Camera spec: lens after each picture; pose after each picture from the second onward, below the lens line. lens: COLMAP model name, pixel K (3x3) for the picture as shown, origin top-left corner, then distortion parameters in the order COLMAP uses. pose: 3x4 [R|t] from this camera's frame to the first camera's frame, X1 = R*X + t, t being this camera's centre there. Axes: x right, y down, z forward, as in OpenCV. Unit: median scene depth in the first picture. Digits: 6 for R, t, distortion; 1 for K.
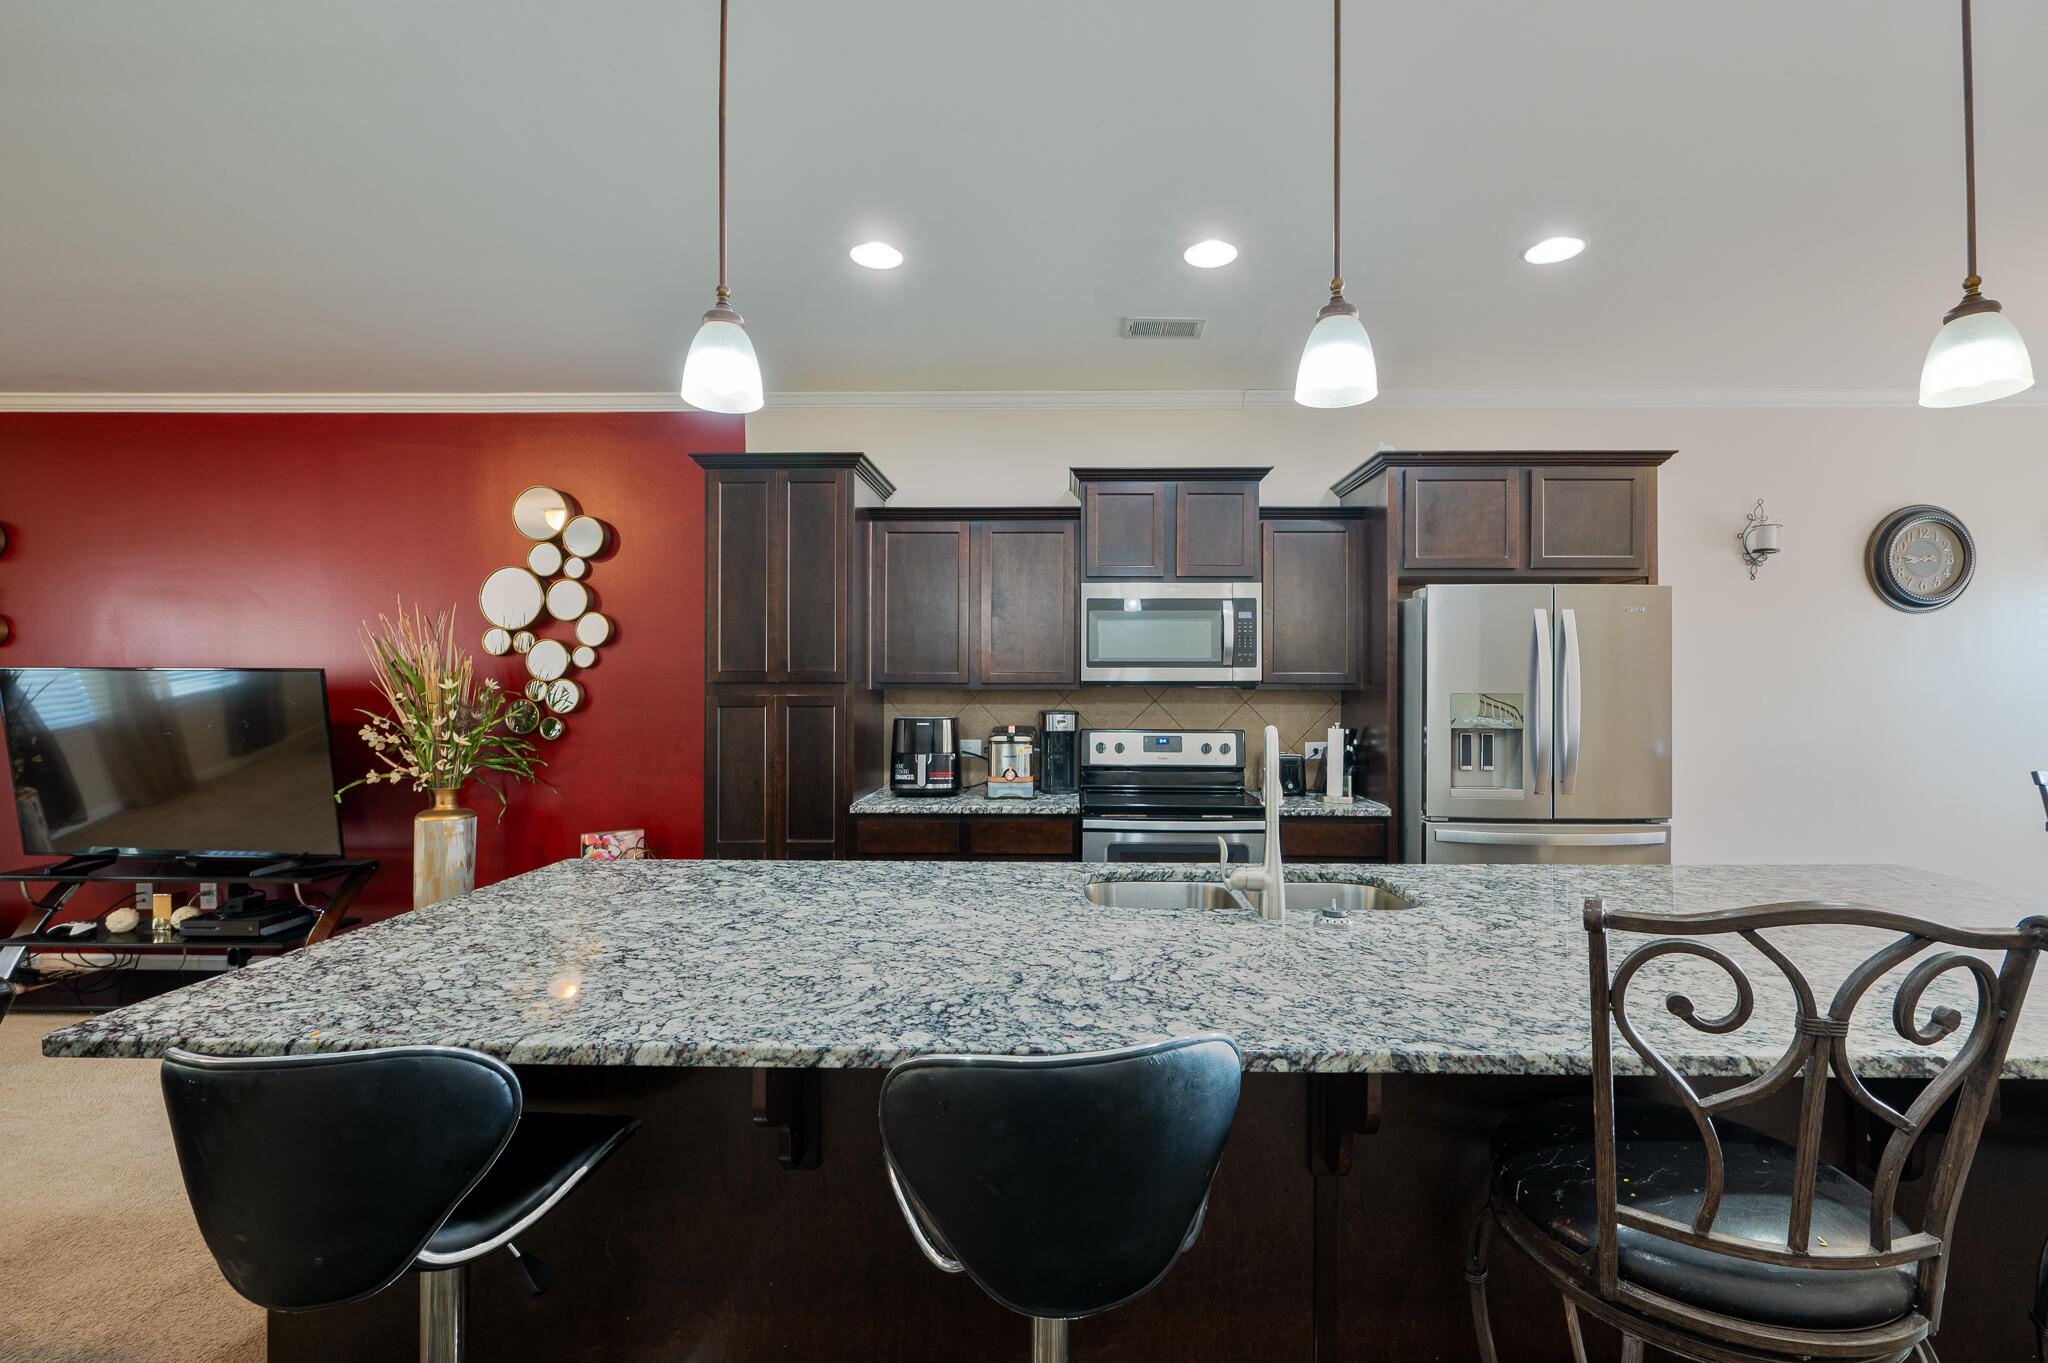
lens RADIAL K [[895.3, 0, 1031.8], [0, 895.3, 681.1], [0, 0, 1]] dist [0.001383, -0.000588]
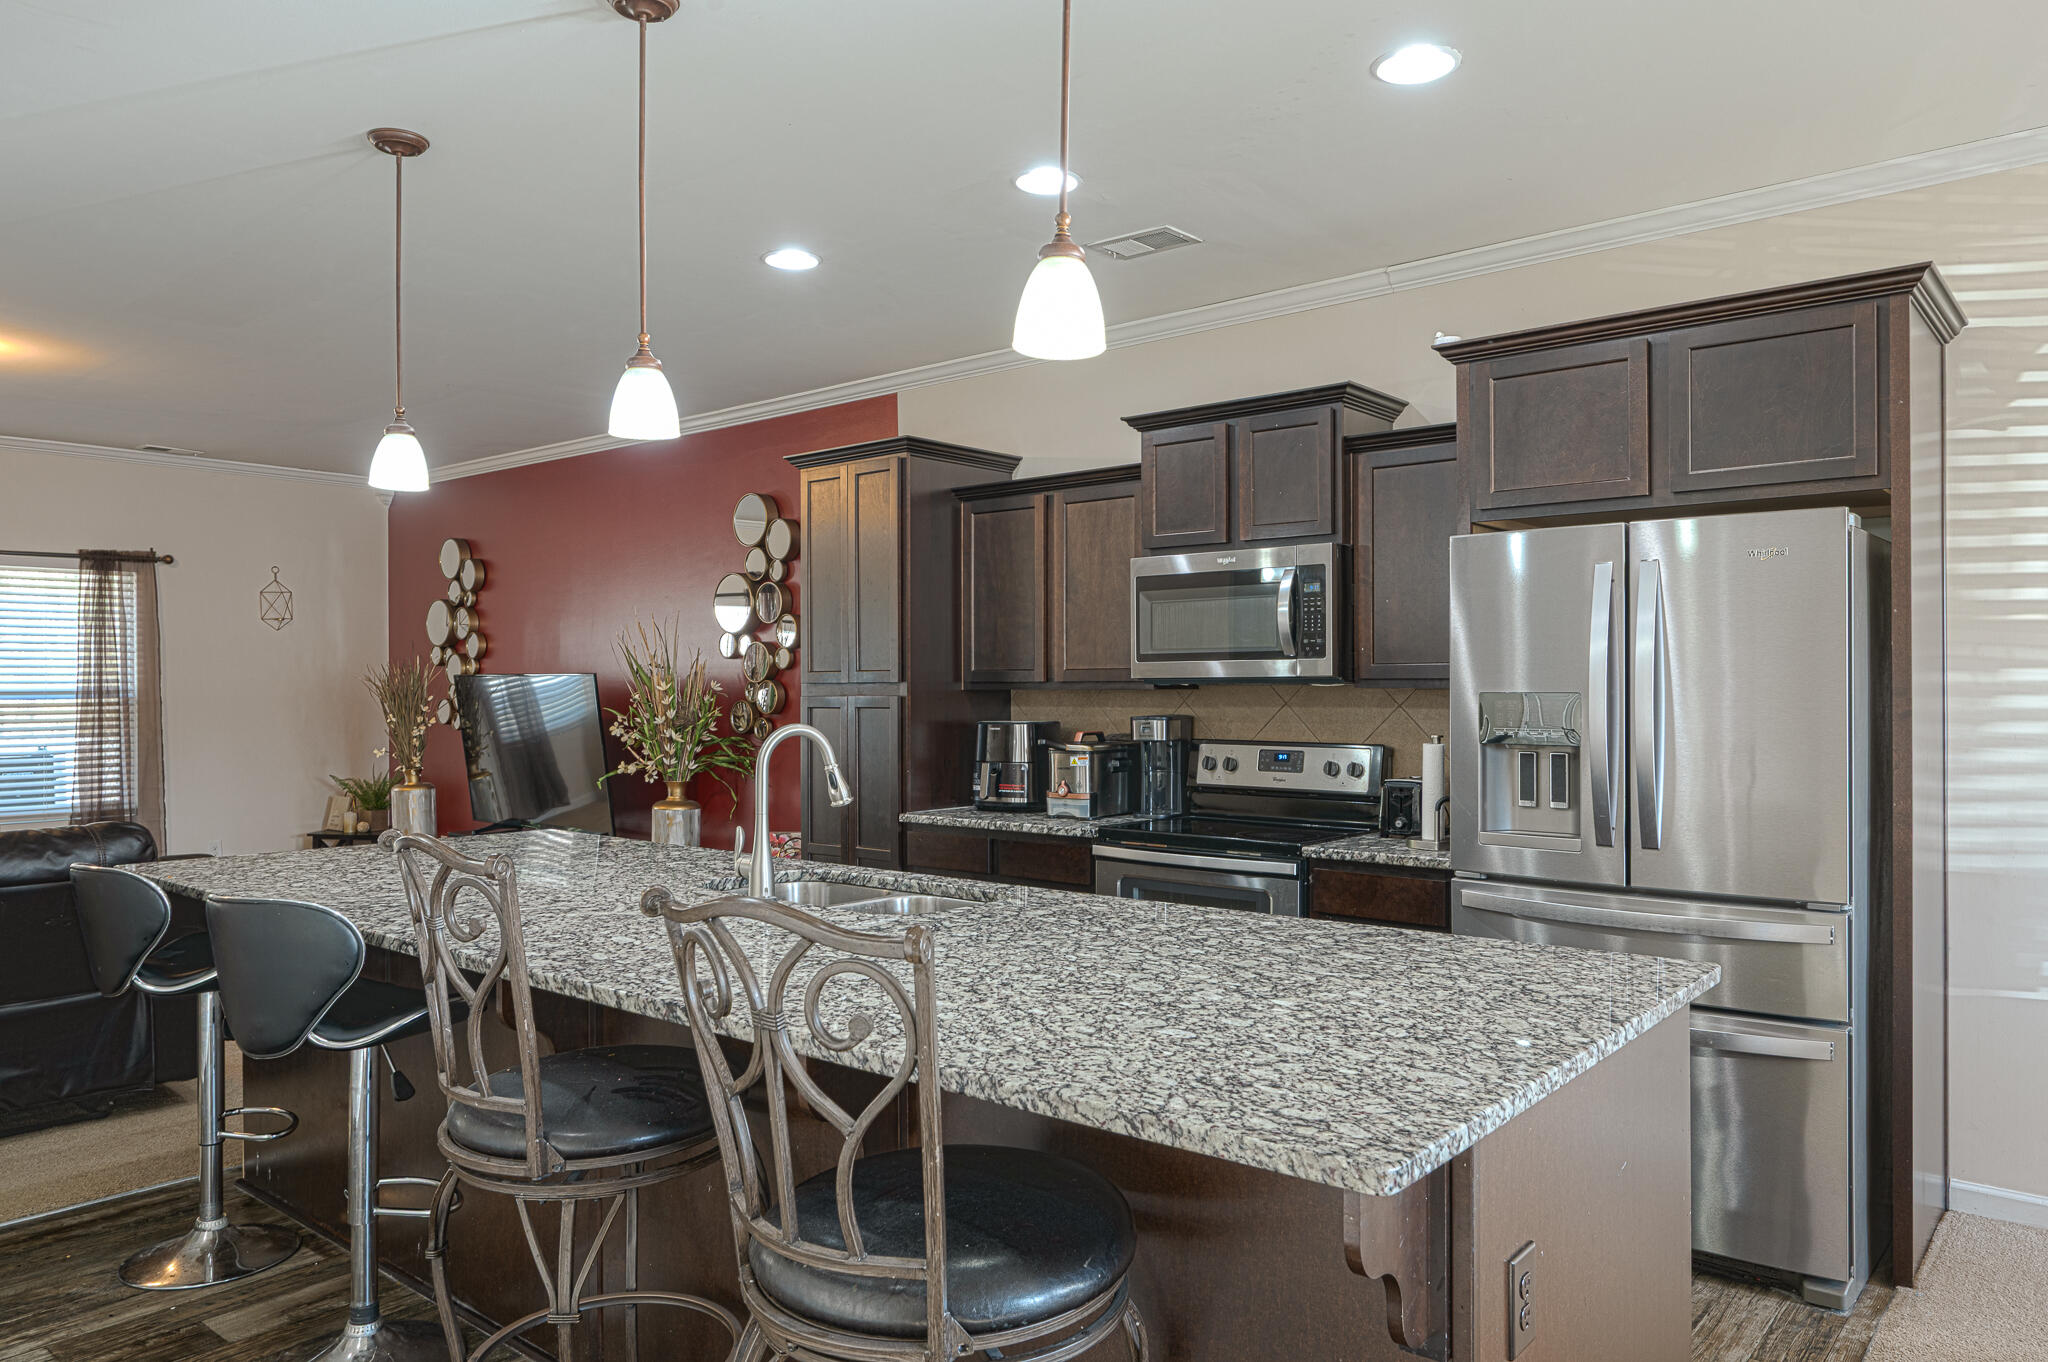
lens RADIAL K [[1342.6, 0, 1024.0], [0, 1342.6, 681.0], [0, 0, 1]] dist [-0.006071, 0.001018]
pose [[0.781669, -0.007388, -0.623649, 0.739201], [0.007939, 0.999967, -0.001896, 0.003756], [0.623643, -0.003469, 0.781702, -0.016324]]
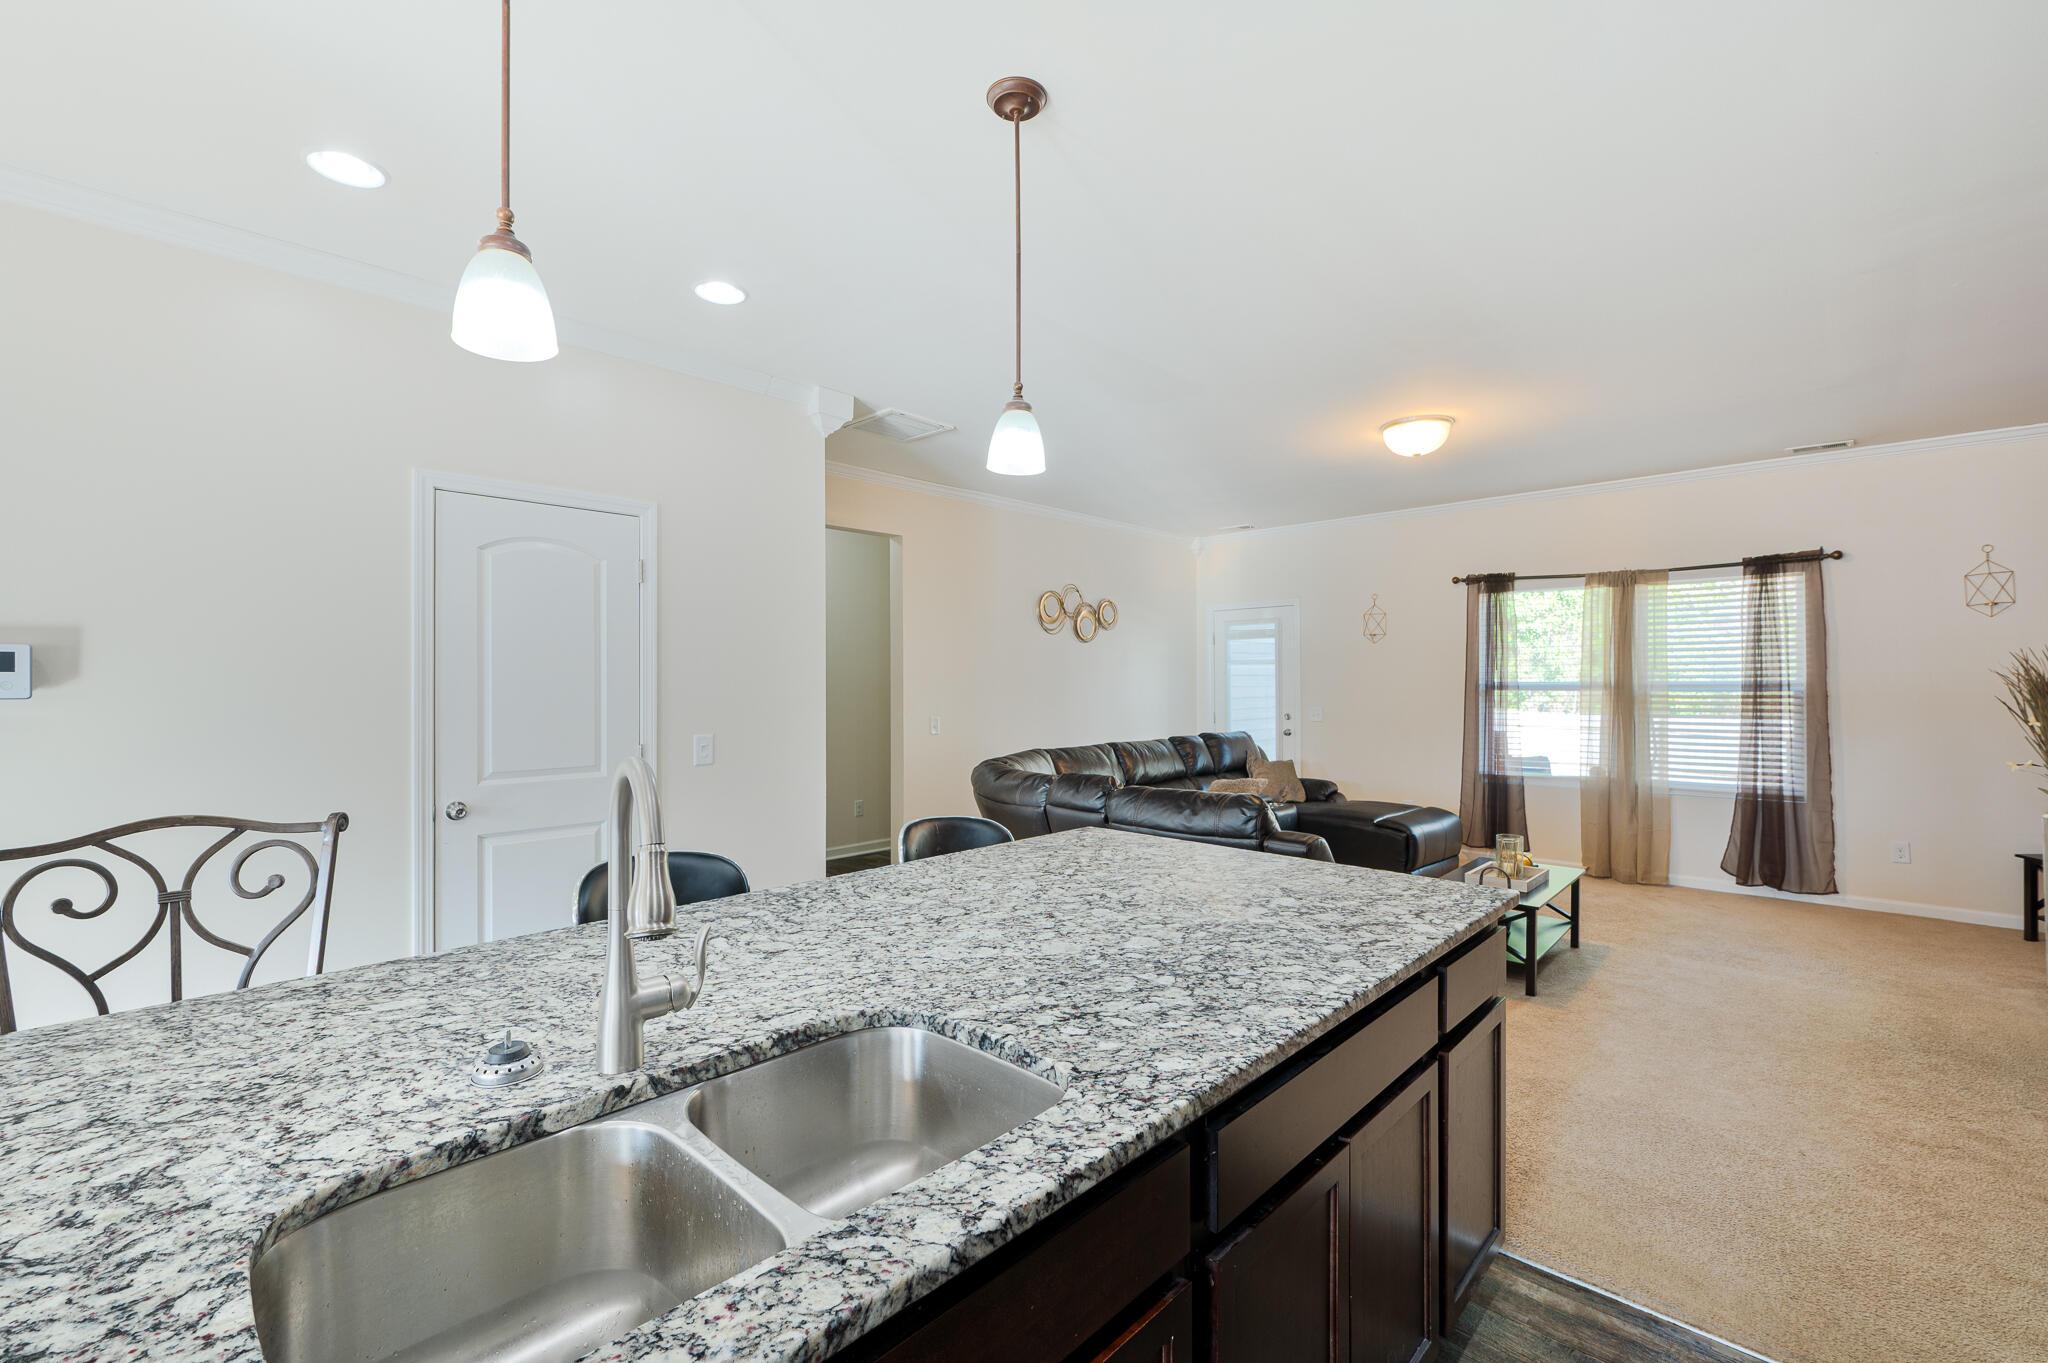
lens RADIAL K [[895.3, 0, 1031.8], [0, 895.3, 681.1], [0, 0, 1]] dist [0.001383, -0.000588]
pose [[-0.660538, -0.003349, -0.750785, 0.270473], [0.003413, 0.999966, -0.007463, 0.004924], [0.750785, -0.007492, -0.660504, 0.807060]]
